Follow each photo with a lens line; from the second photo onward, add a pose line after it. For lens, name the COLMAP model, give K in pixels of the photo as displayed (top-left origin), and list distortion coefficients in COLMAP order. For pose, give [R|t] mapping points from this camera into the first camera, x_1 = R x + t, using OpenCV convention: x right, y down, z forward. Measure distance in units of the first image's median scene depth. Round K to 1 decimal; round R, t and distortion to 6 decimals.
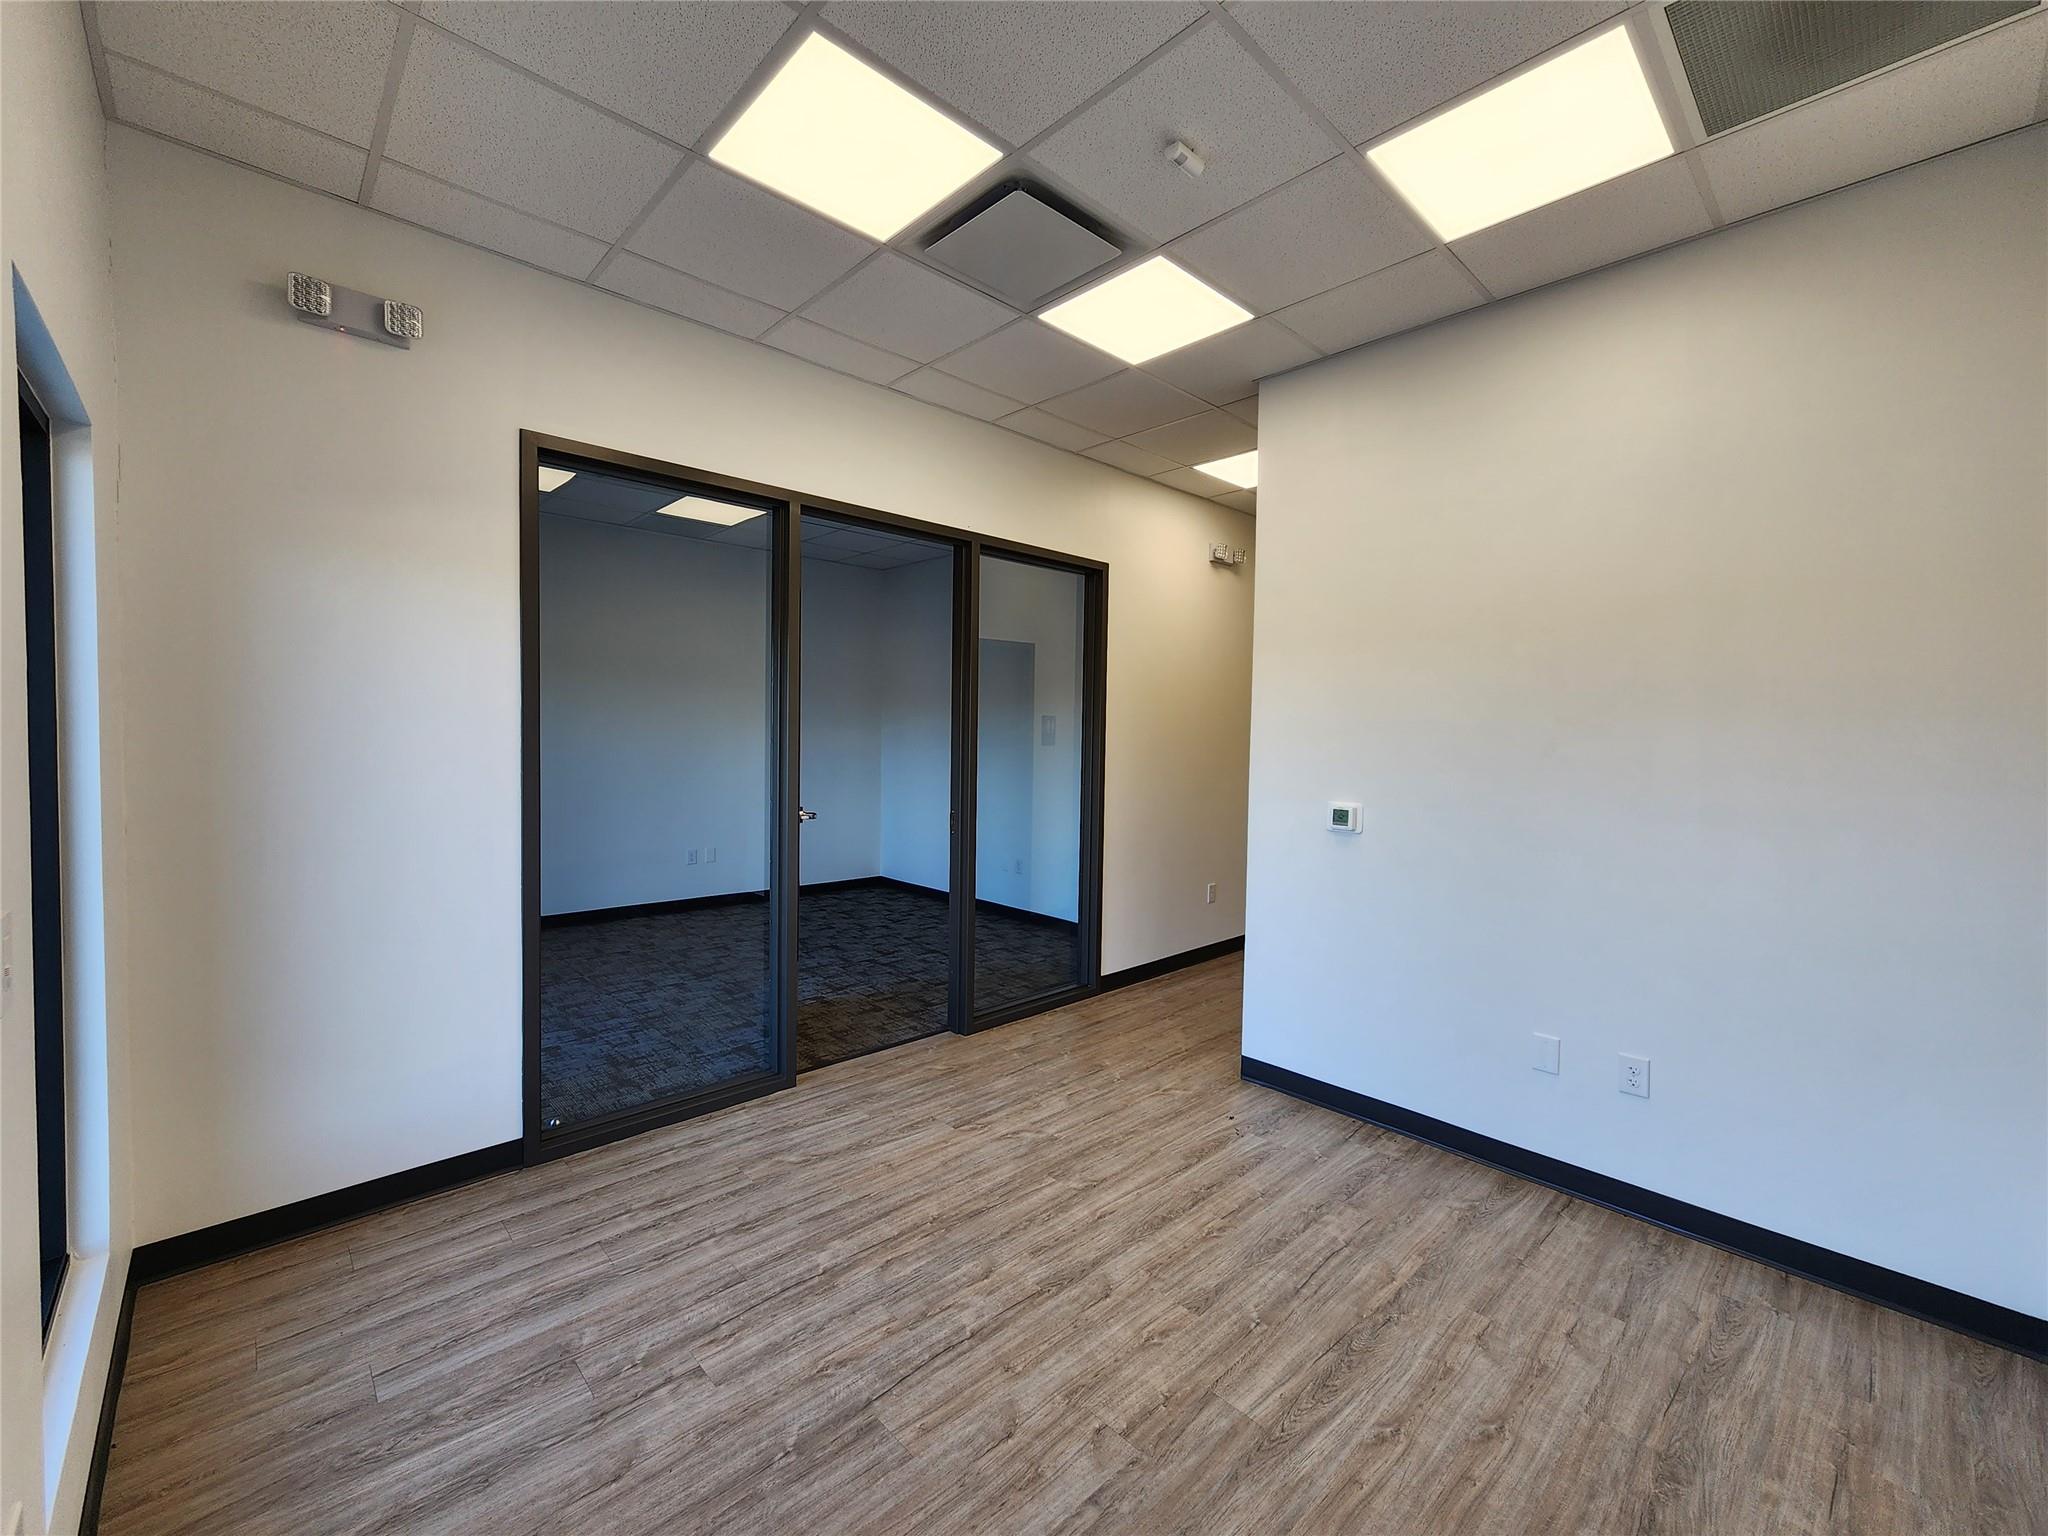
lens RADIAL K [[834.8, 0, 1028.2], [0, 834.8, 775.0], [0, 0, 1]] dist [-0.003400, 0.001288]
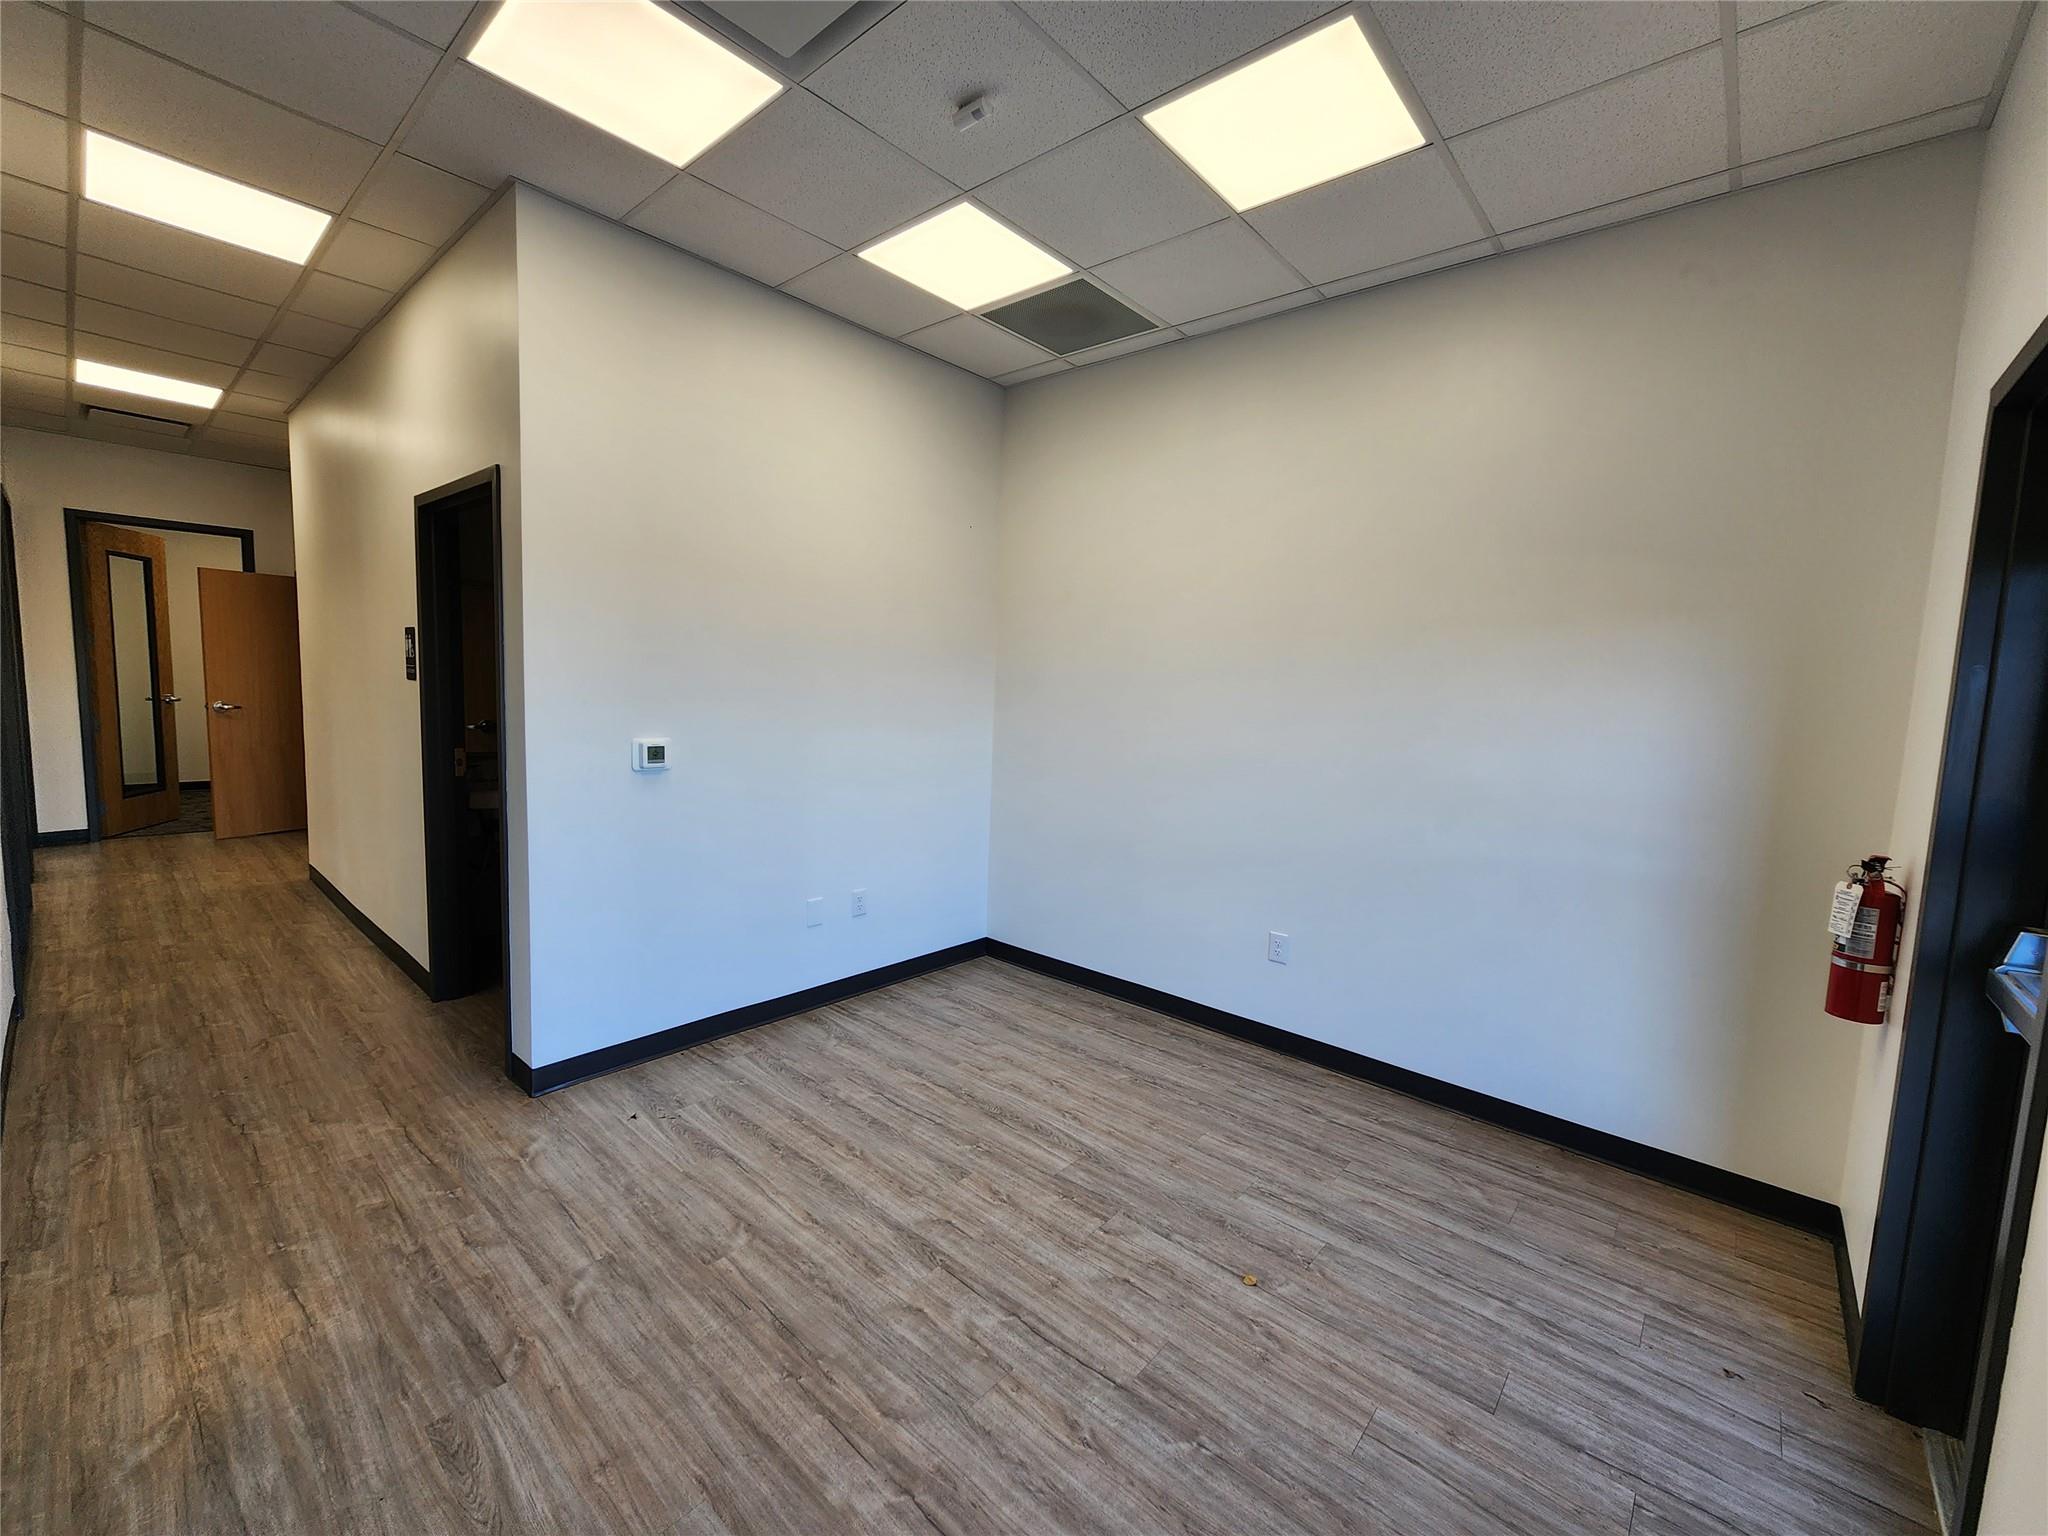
lens RADIAL K [[834.8, 0, 1024.4], [0, 834.8, 769.8], [0, 0, 1]] dist [-0.003400, 0.001288]
pose [[-0.085690, -0.126713, 0.988231, -0.739920], [0.013253, 0.991647, 0.128300, -0.058449], [-0.996234, 0.024091, -0.083295, 0.830021]]
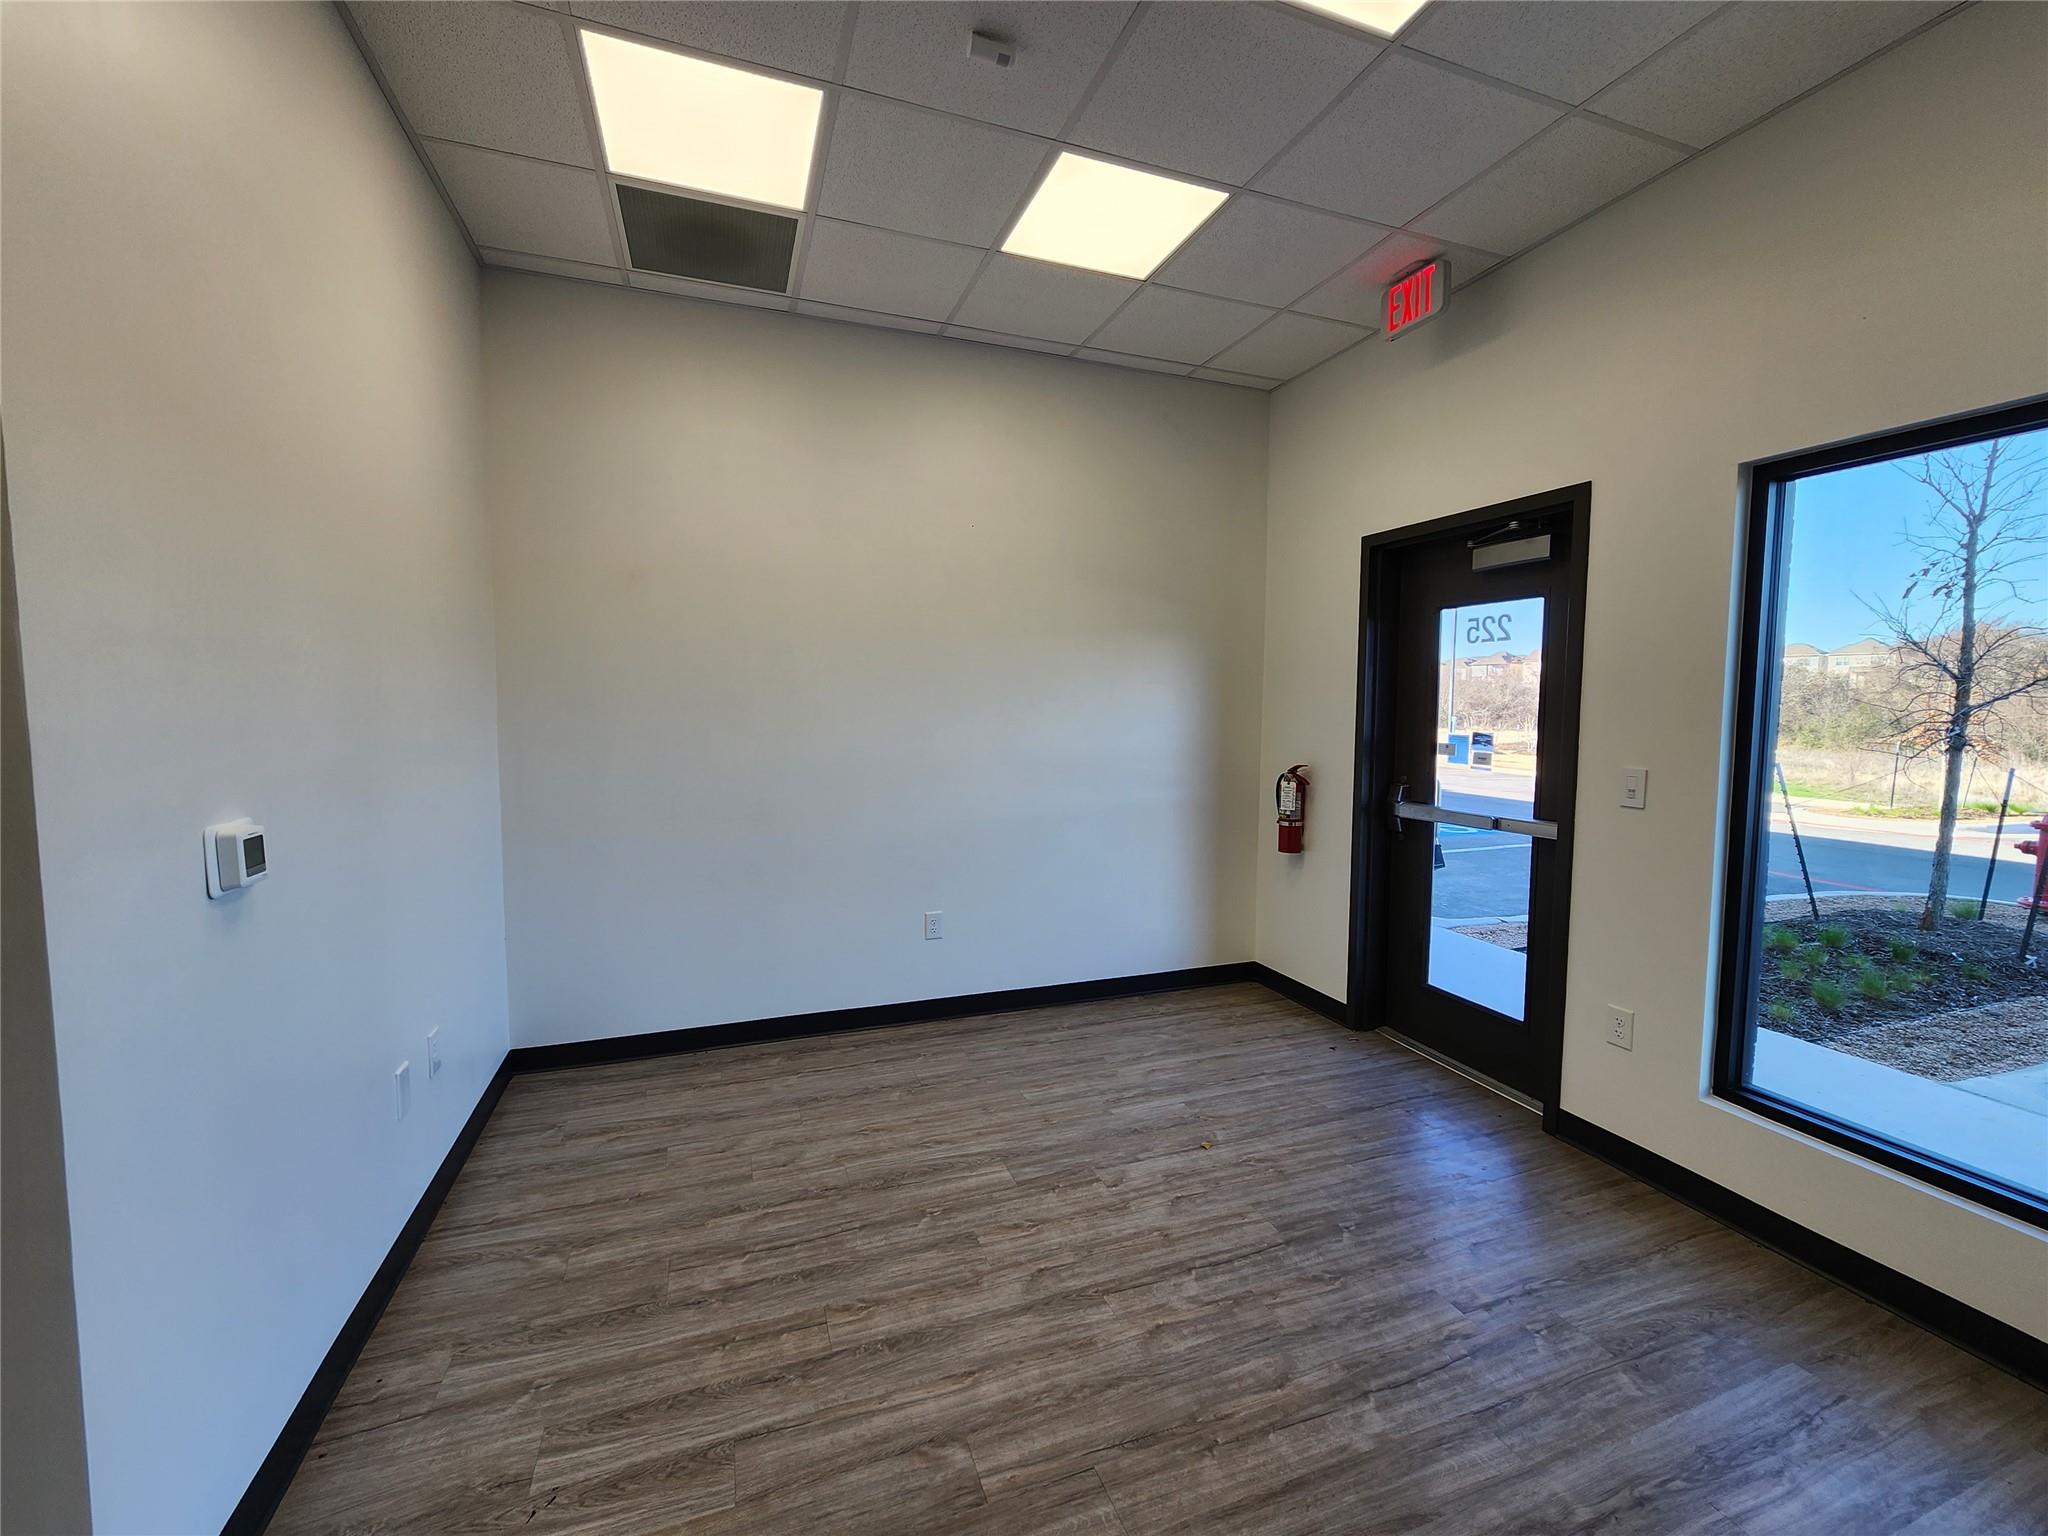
lens RADIAL K [[834.8, 0, 1025.7], [0, 834.8, 770.7], [0, 0, 1]] dist [-0.003400, 0.001288]
pose [[-0.915801, -0.057808, 0.397451, -0.201519], [-0.002109, 0.990266, 0.139171, -0.066930], [-0.401627, 0.126615, -0.907009, 1.531369]]
